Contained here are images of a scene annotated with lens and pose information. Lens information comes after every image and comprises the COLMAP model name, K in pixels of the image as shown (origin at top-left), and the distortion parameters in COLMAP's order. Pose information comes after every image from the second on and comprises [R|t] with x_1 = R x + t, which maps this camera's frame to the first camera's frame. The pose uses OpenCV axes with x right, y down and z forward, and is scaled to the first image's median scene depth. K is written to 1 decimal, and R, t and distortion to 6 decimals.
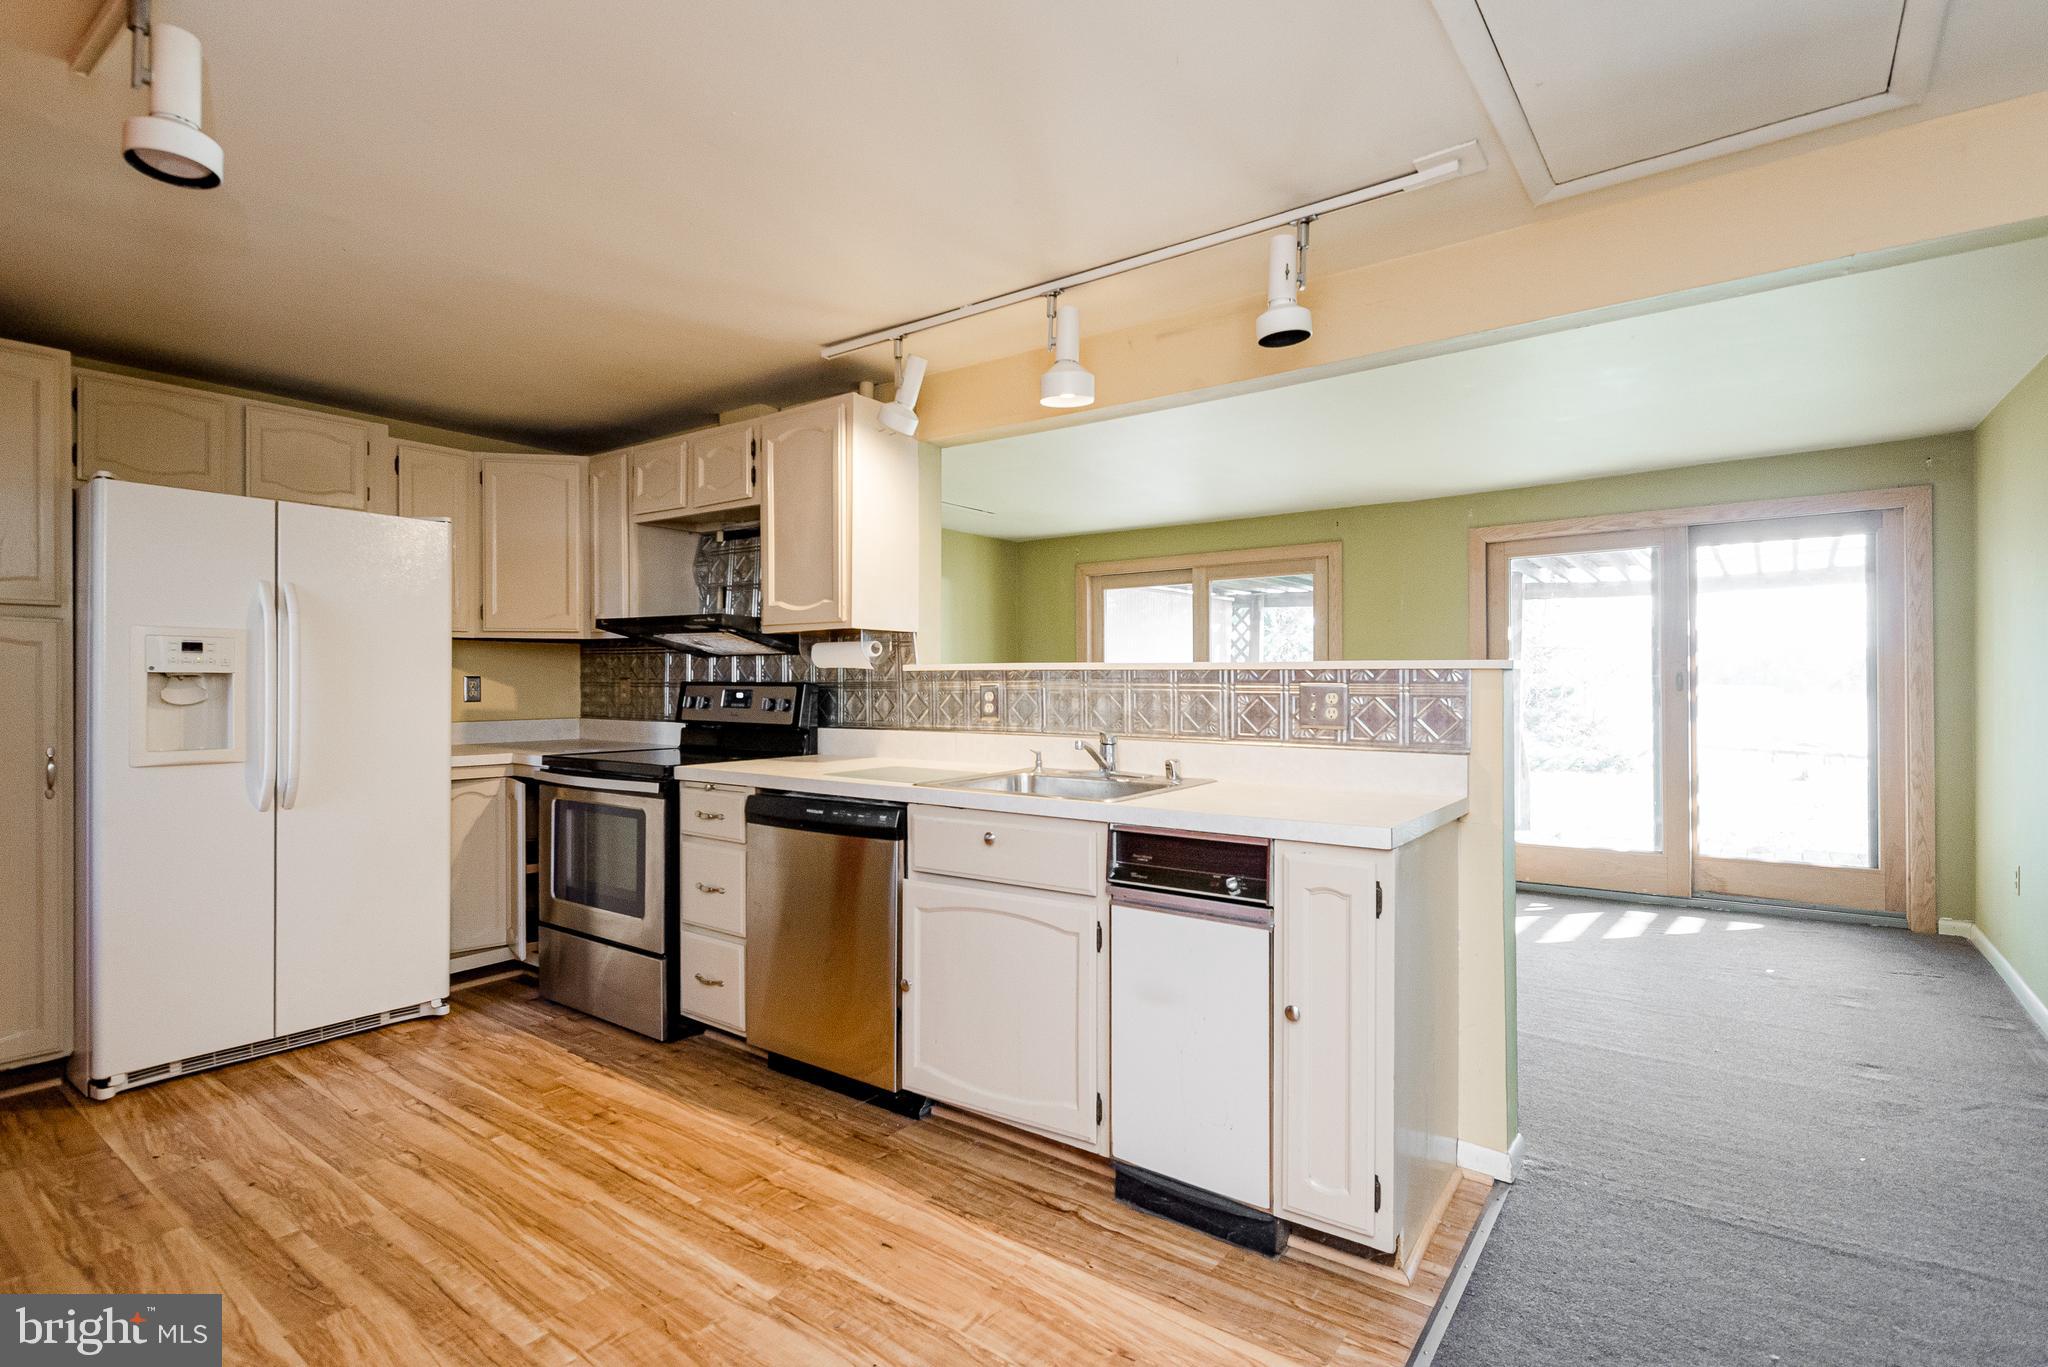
lens RADIAL K [[982.2, 0, 1010.1], [0, 982.2, 685.7], [0, 0, 1]] dist [0.010769, 0.000406]
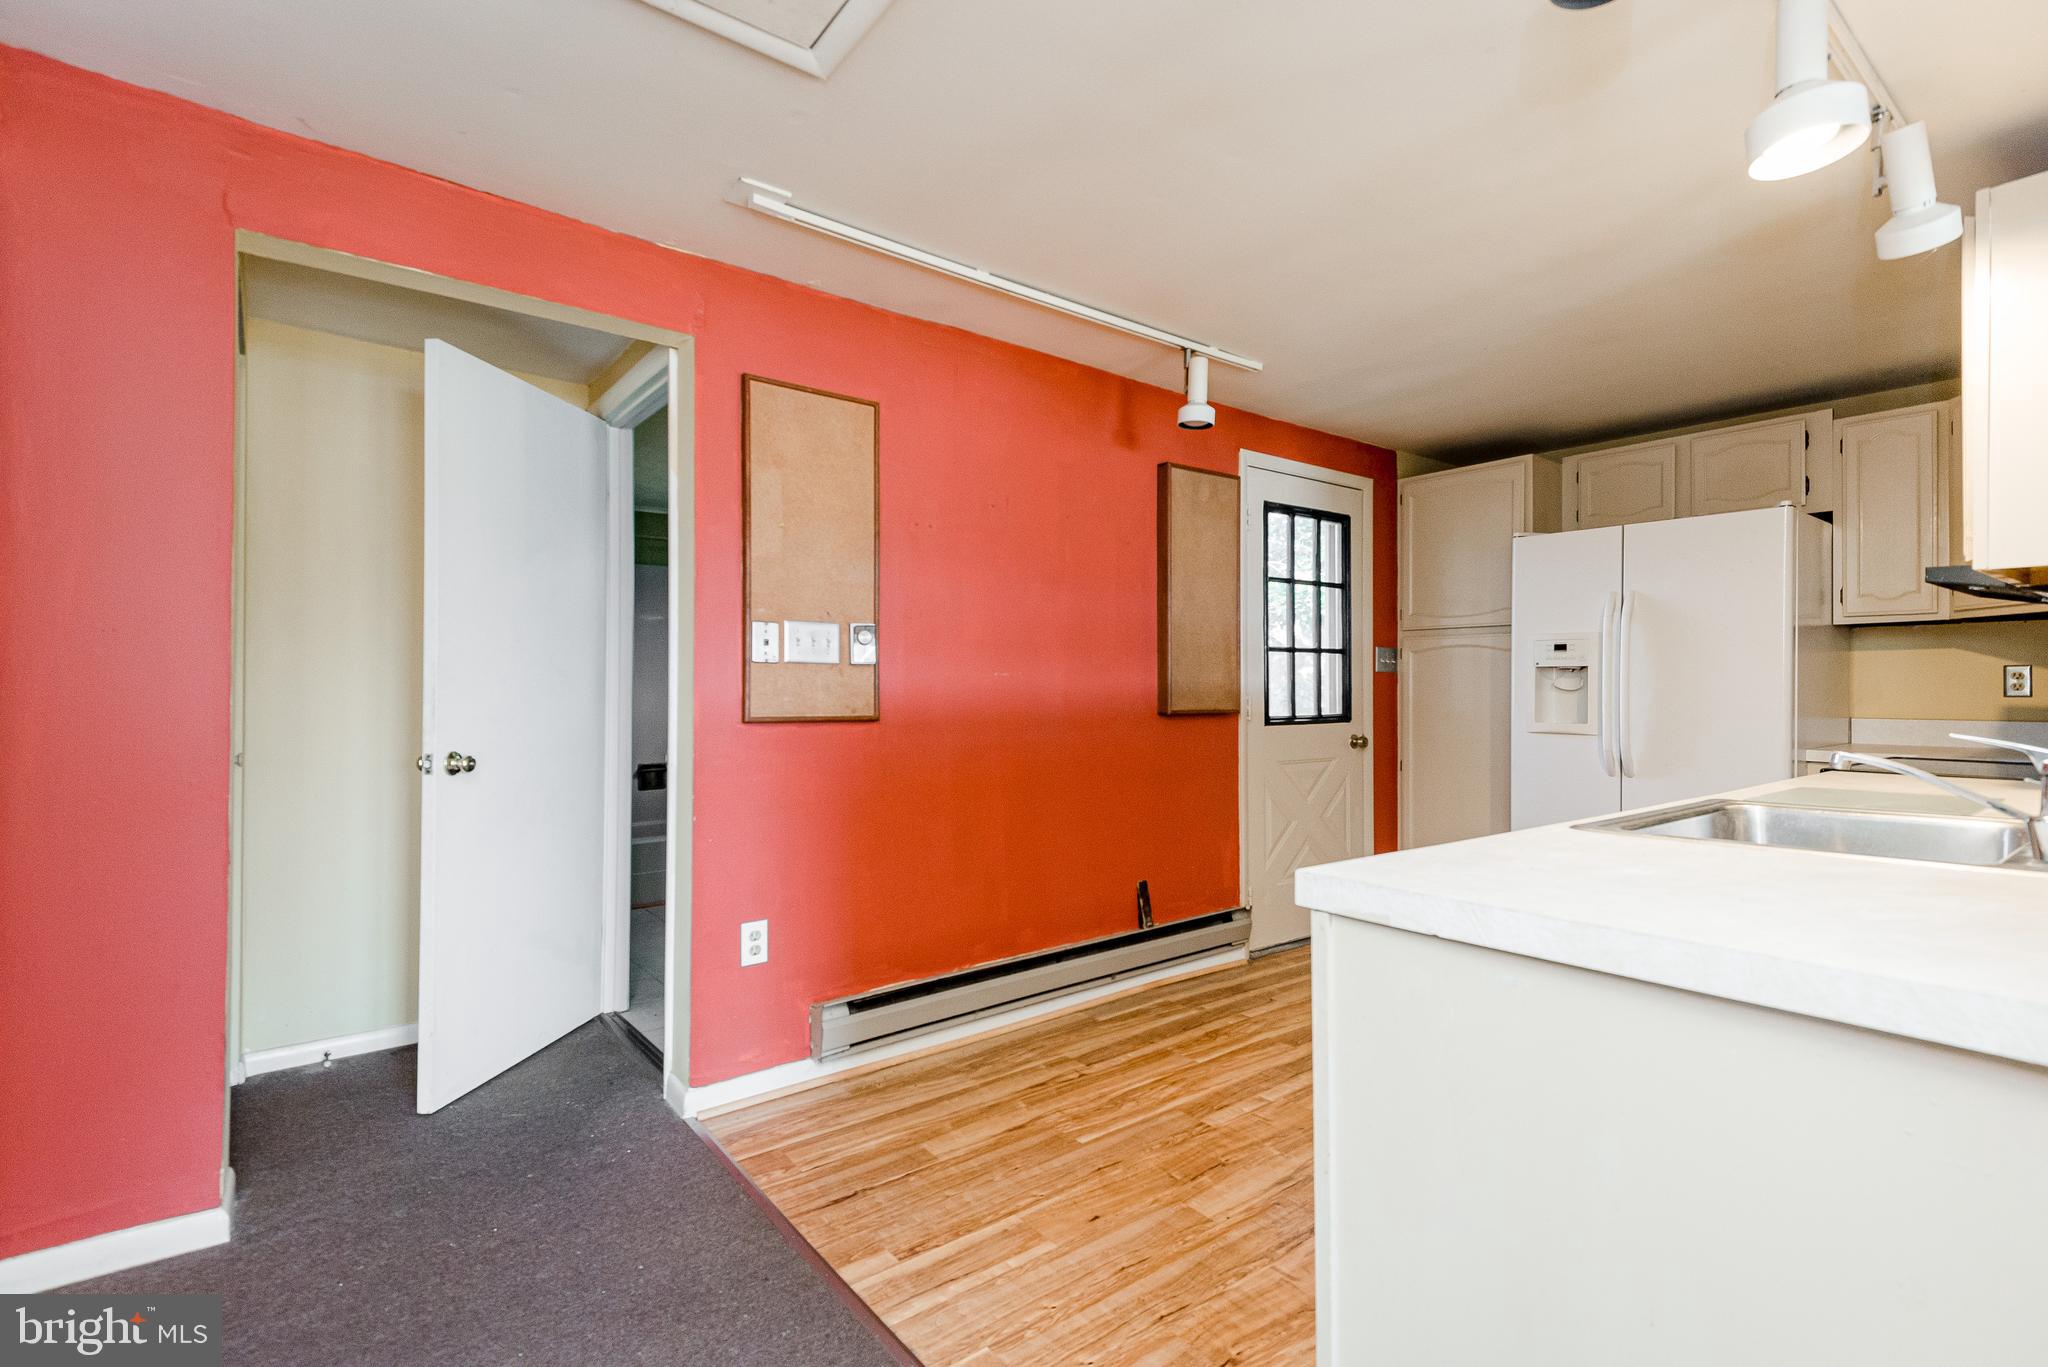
lens RADIAL K [[944.8, 0, 1016.9], [0, 944.8, 678.7], [0, 0, 1]] dist [0.006028, 0.000076]
pose [[-0.259816, -0.003136, -0.965653, 0.666116], [0.001703, 0.999992, -0.003706, 0.007679], [0.965657, -0.002607, -0.259809, 0.644196]]
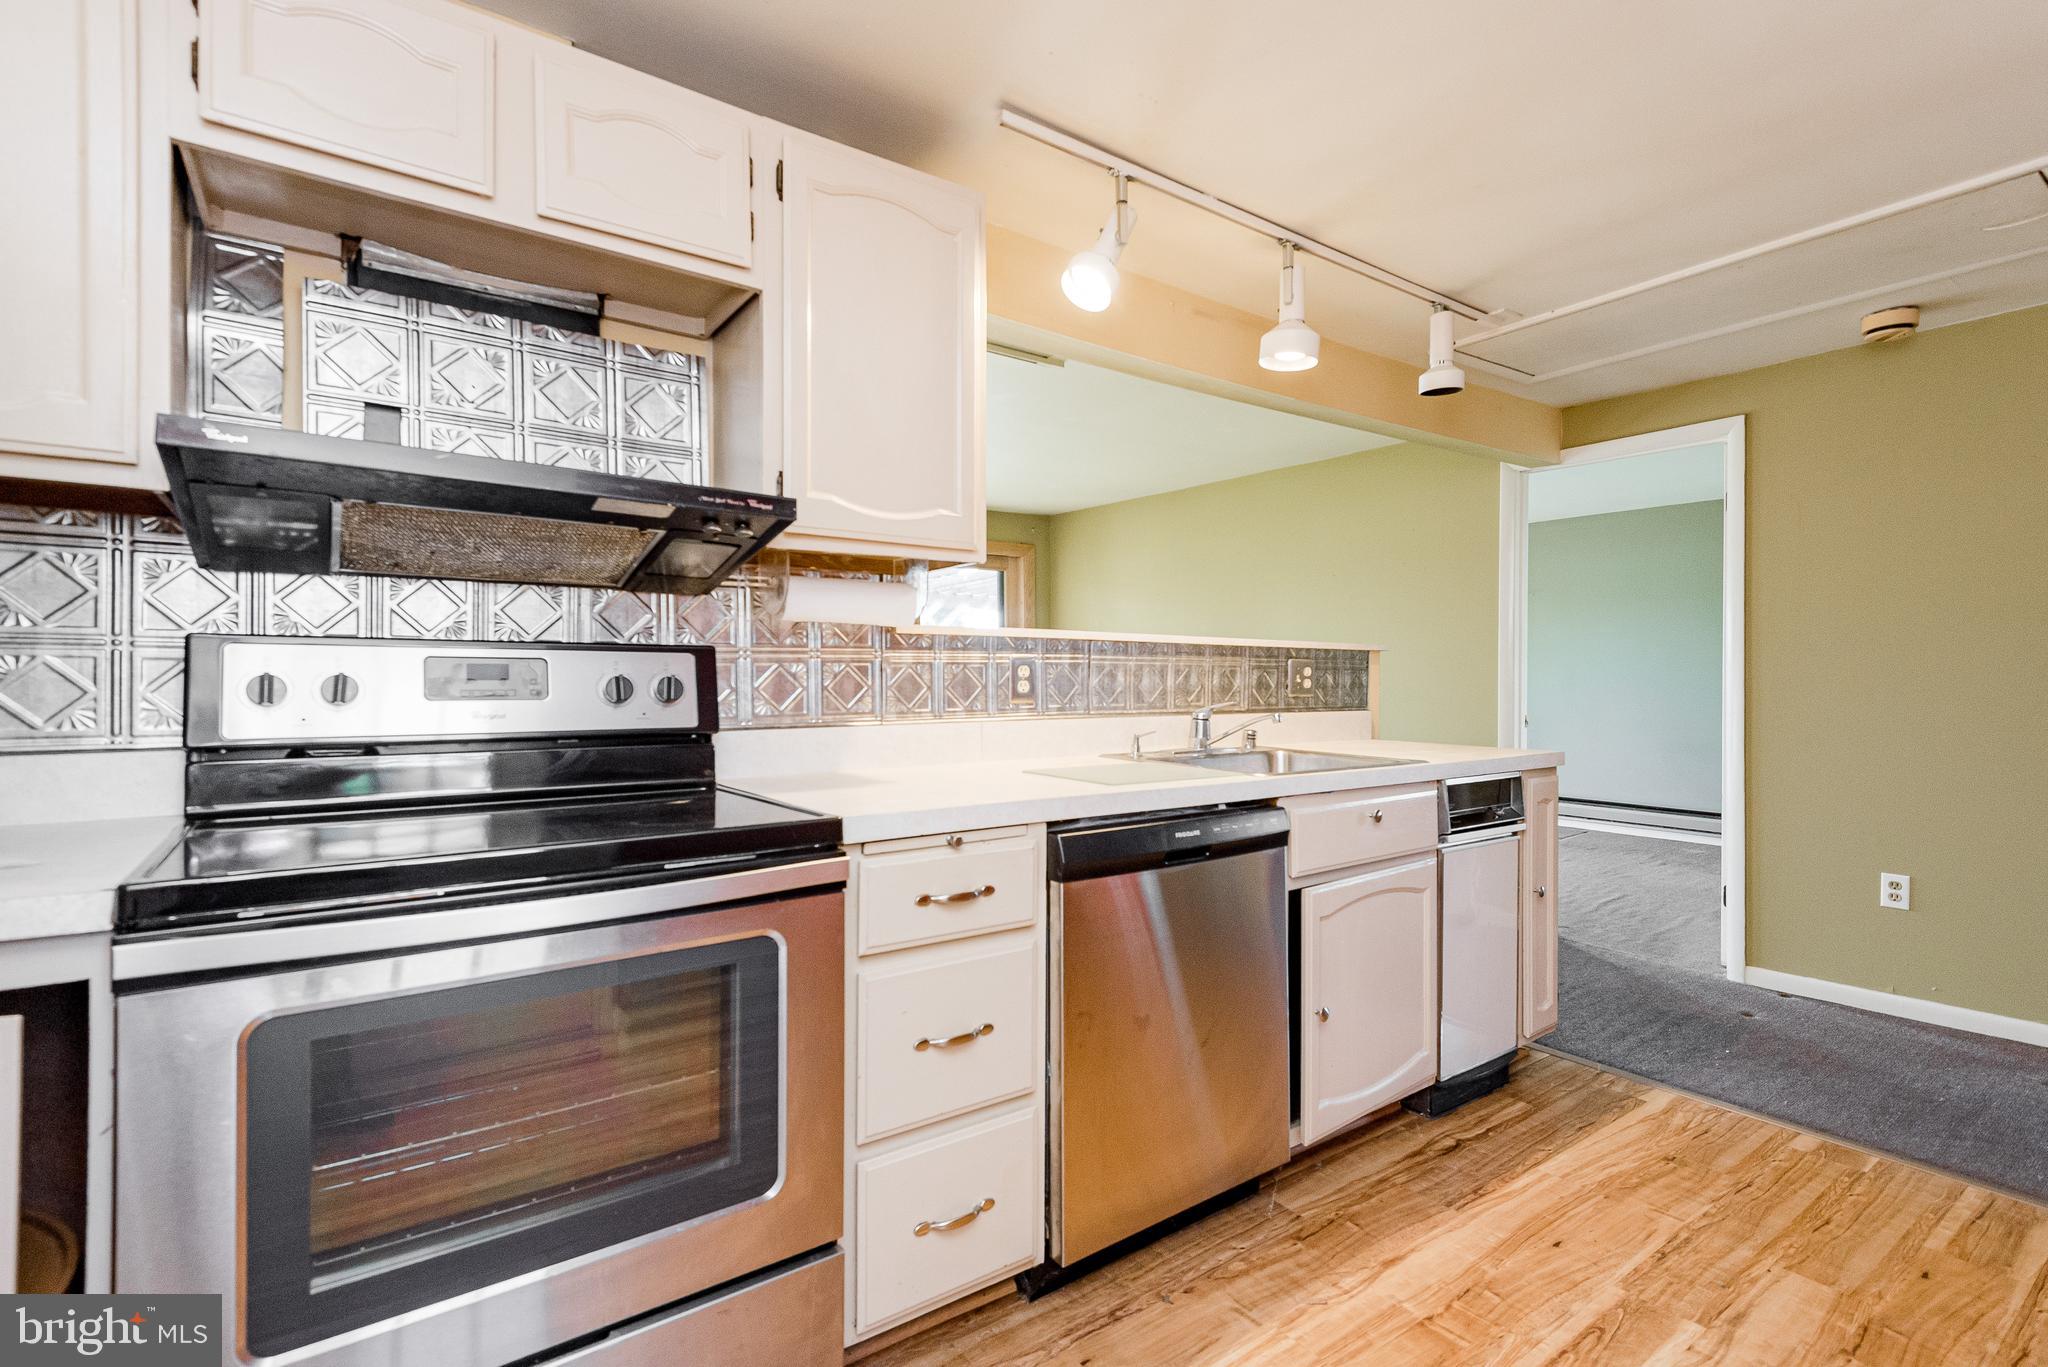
lens RADIAL K [[976.6, 0, 999.0], [0, 976.6, 642.2], [0, 0, 1]] dist [0.009206, -0.000681]
pose [[0.289470, 0.032305, 0.956642, -0.892386], [-0.001442, 0.999444, -0.033314, 0.015334], [-0.957186, 0.008264, 0.289356, 0.915536]]
